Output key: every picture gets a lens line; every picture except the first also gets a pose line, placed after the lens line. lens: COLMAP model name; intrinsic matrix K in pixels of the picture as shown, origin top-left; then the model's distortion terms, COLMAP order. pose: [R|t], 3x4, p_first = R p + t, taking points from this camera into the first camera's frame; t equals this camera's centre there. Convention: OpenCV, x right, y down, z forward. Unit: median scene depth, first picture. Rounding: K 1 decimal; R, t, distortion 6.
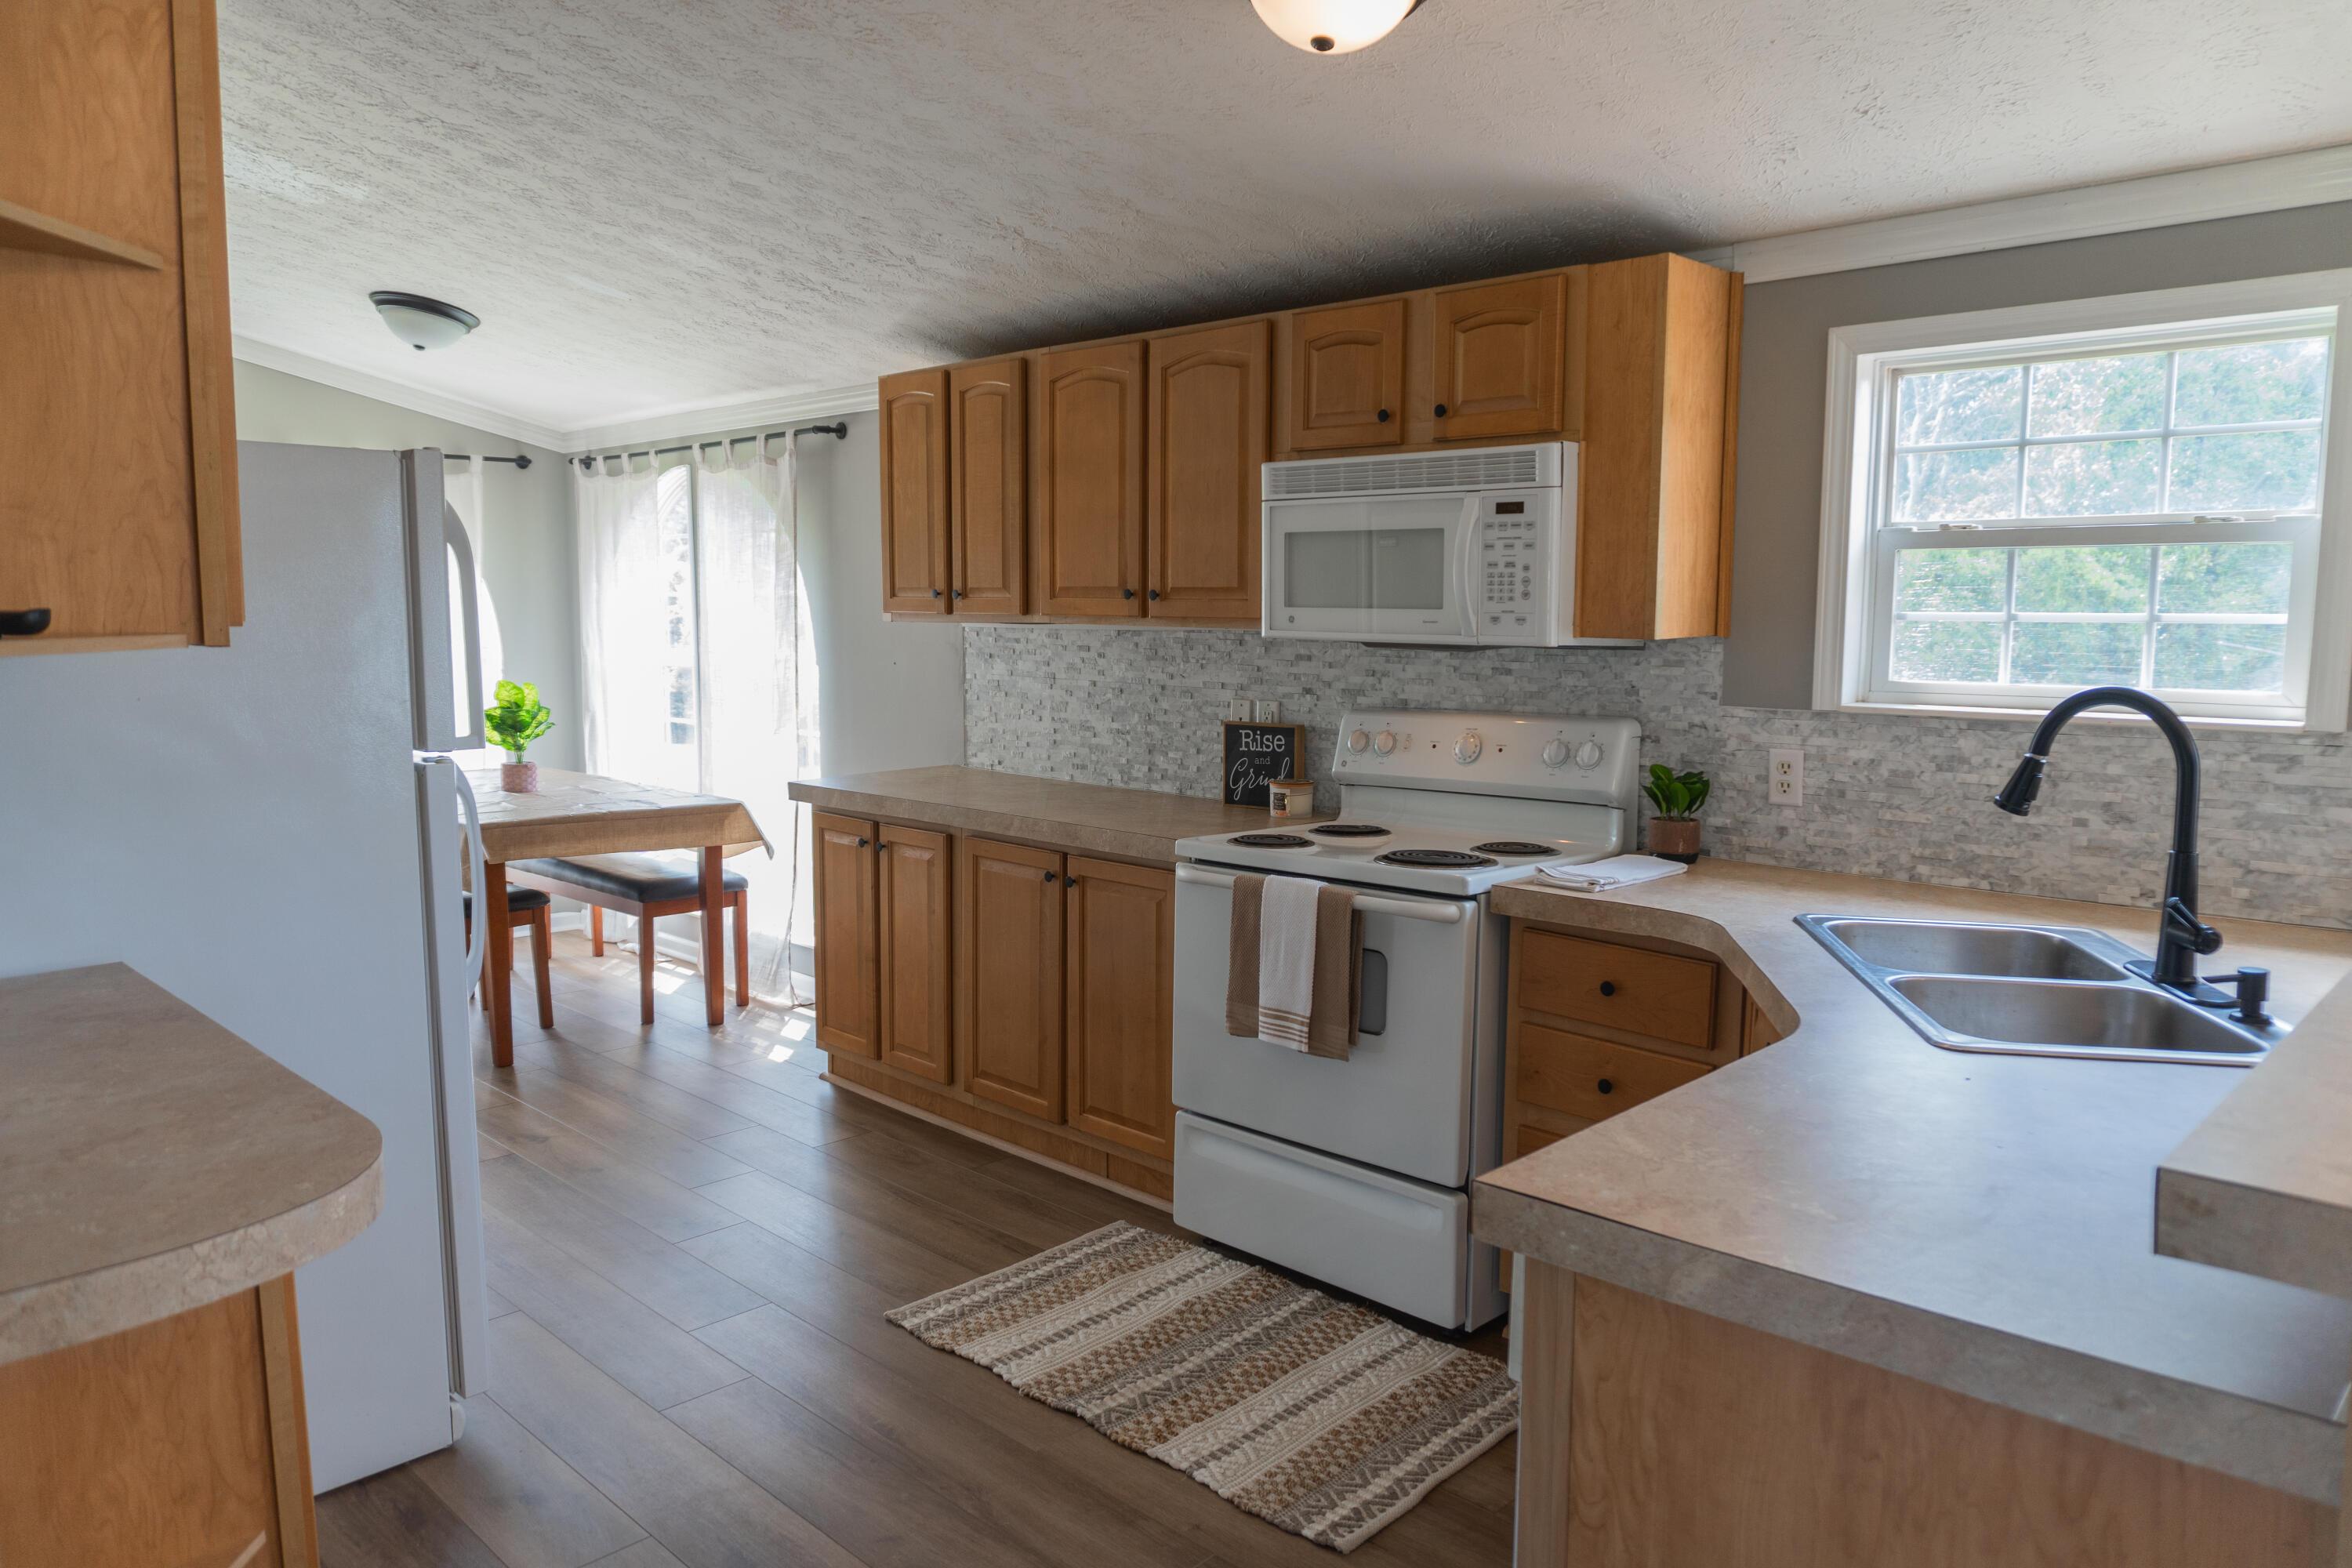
lens RADIAL K [[1557.4, 0, 1167.2], [0, 1557.4, 789.4], [0, 0, 1]] dist [-0.009795, -0.006455]
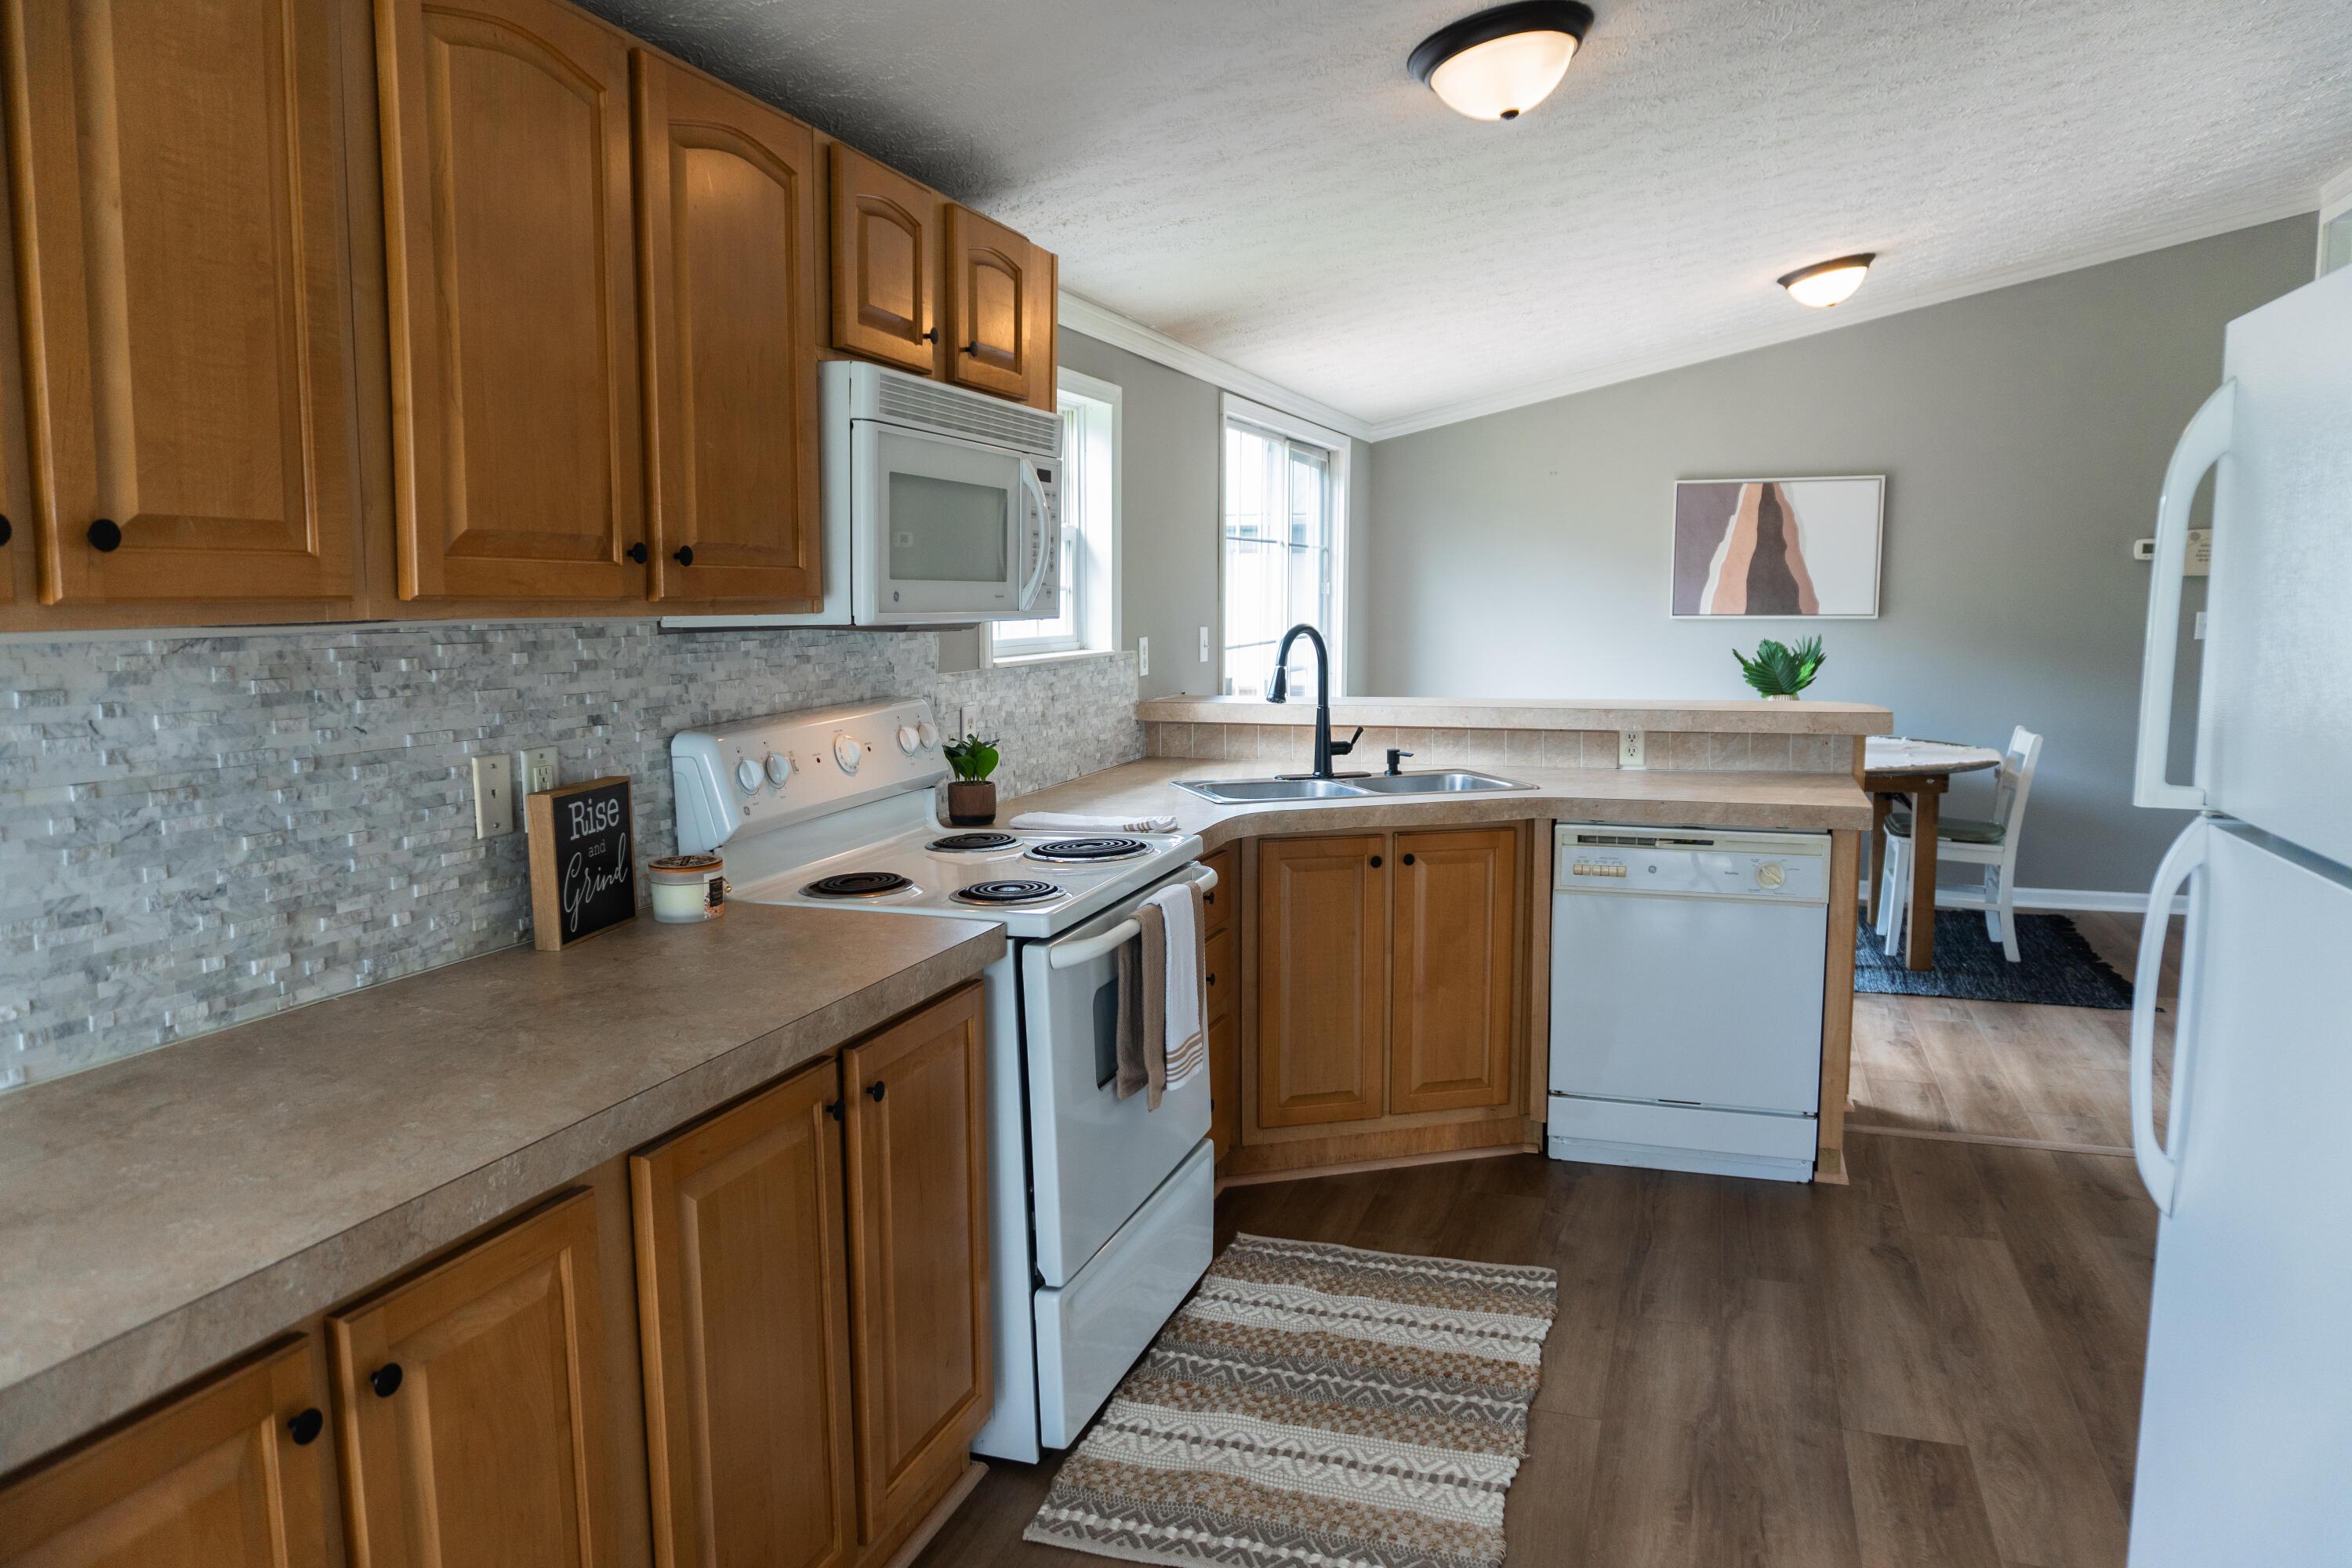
lens RADIAL K [[1557.4, 0, 1174.1], [0, 1557.4, 774.1], [0, 0, 1]] dist [-0.009795, -0.006455]
pose [[-0.423882, -0.113554, 0.898571, -0.564635], [0.100326, 0.980117, 0.171186, -0.127749], [-0.900144, 0.162713, -0.404062, 1.086481]]
